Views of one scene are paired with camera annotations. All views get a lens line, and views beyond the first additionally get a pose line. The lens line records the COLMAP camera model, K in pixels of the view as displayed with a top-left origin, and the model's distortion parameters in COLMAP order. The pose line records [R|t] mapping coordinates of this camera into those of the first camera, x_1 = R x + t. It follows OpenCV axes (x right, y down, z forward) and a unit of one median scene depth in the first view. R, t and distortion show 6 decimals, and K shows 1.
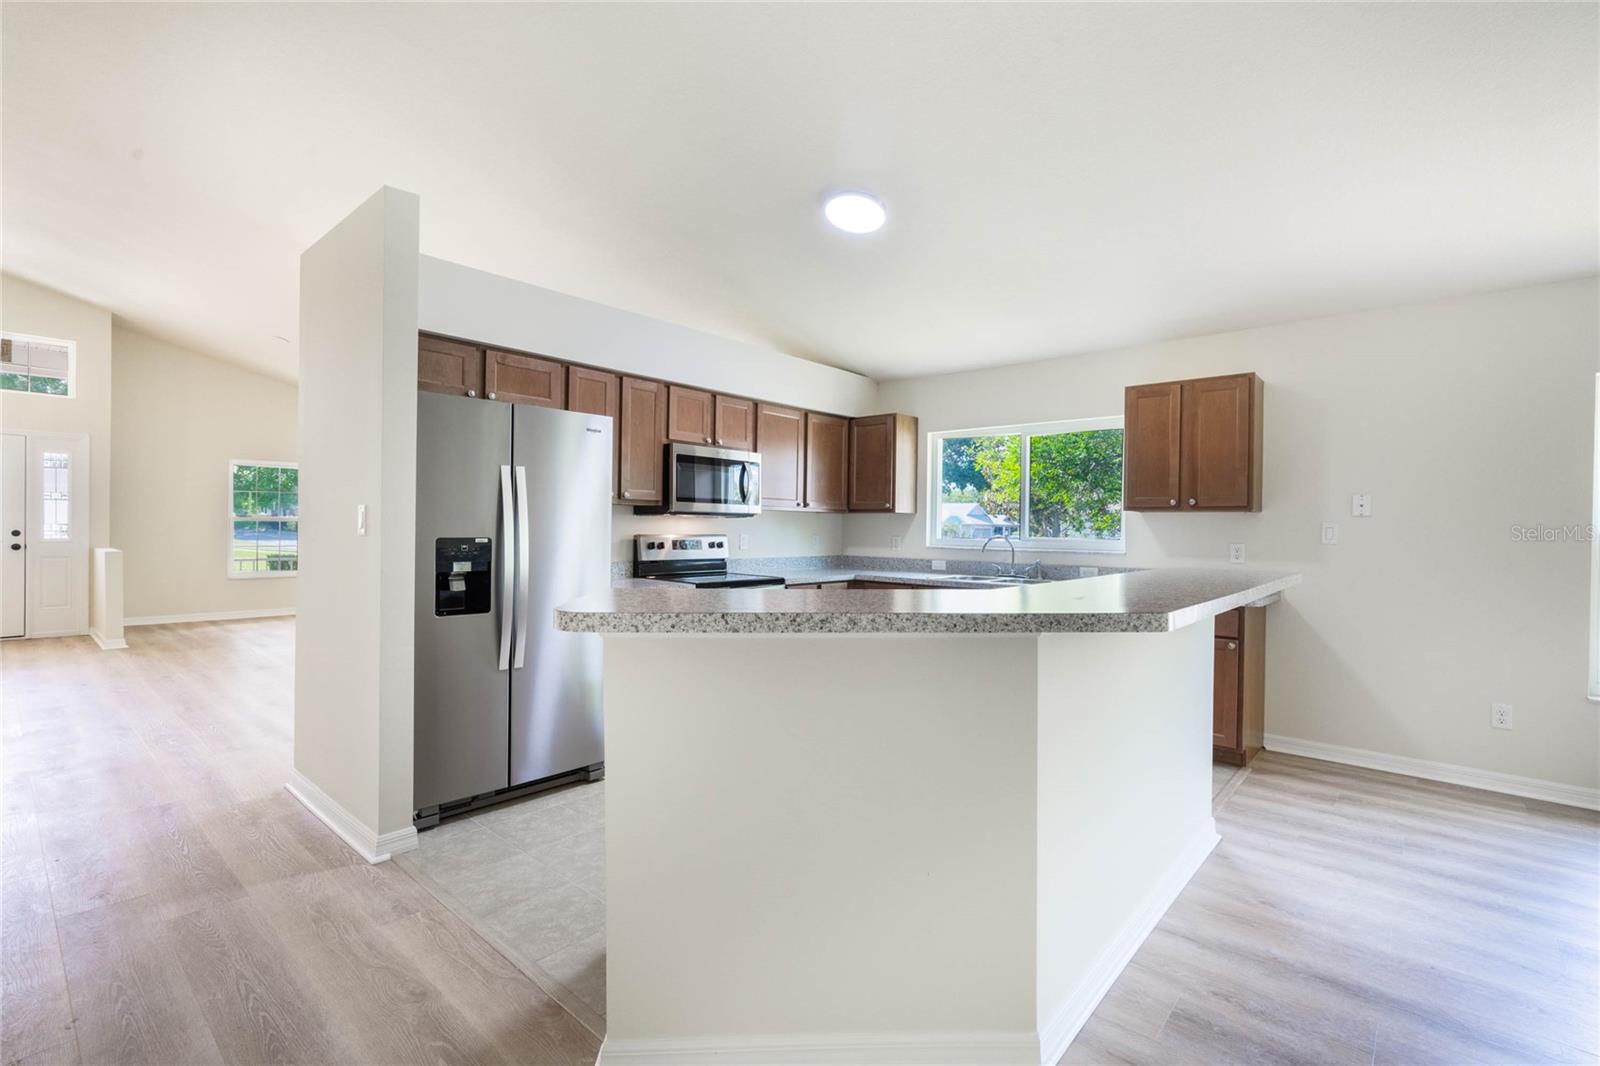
lens RADIAL K [[722.2, 0, 800.0], [0, 722.2, 533.0], [0, 0, 1]] dist [-0.005476, 0.000311]
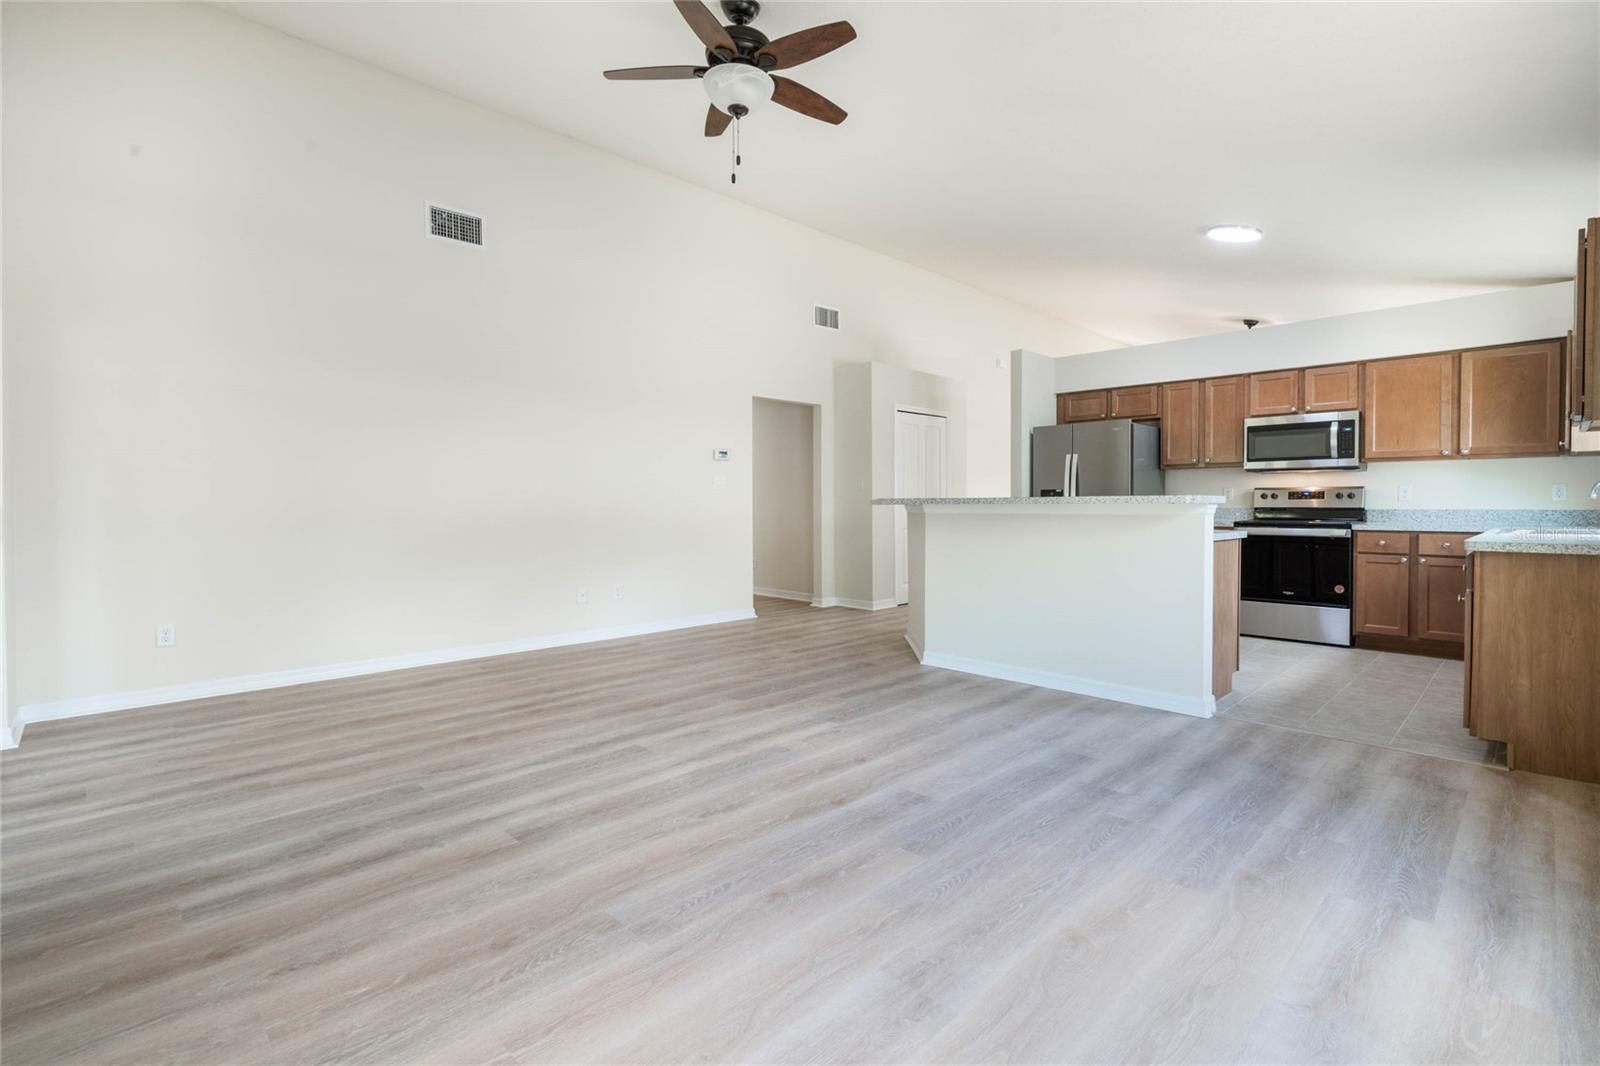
lens RADIAL K [[733.1, 0, 805.7], [0, 733.1, 515.3], [0, 0, 1]] dist [-0.002665, 0.000250]
pose [[-0.067524, 0.004893, -0.997706, 1.242798], [-0.006877, 0.999962, 0.005370, 0.053663], [0.997694, 0.007224, -0.067488, 0.273424]]
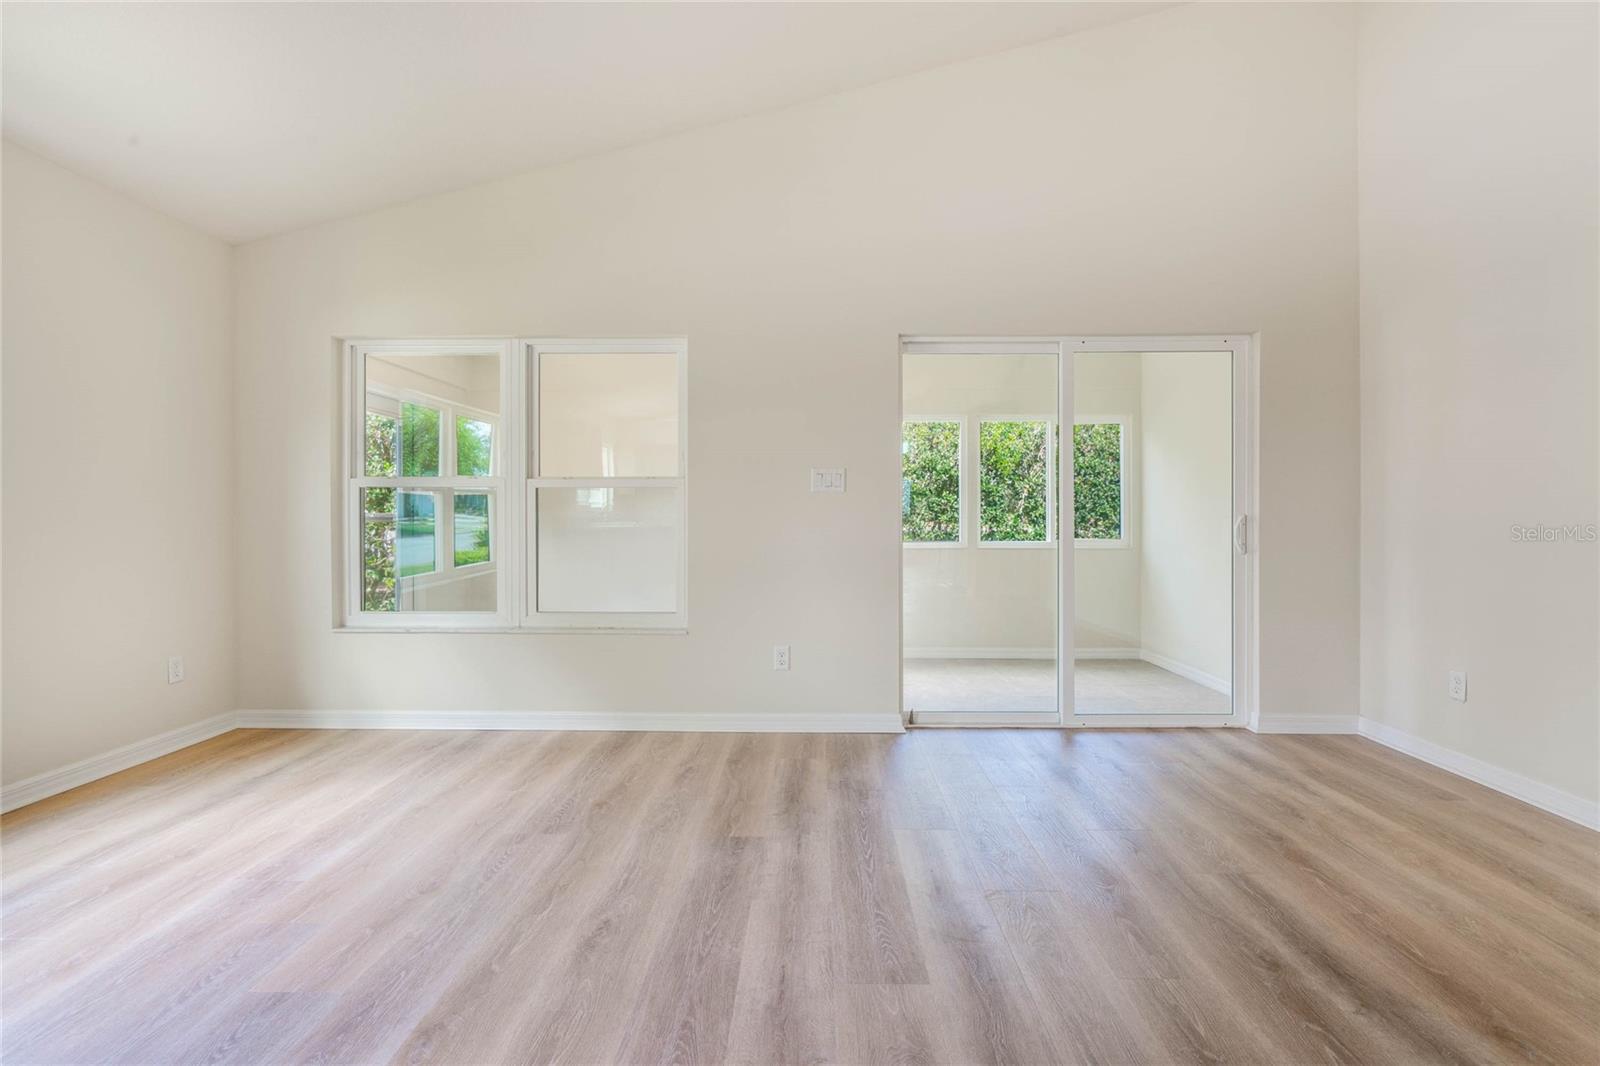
lens RADIAL K [[733.1, 0, 805.7], [0, 733.1, 515.3], [0, 0, 1]] dist [-0.002665, 0.000250]
pose [[-0.650128, -0.010240, 0.759756, 0.274532], [-0.001137, 0.999921, 0.012503, 0.042278], [-0.759824, 0.007264, -0.650088, 0.349183]]
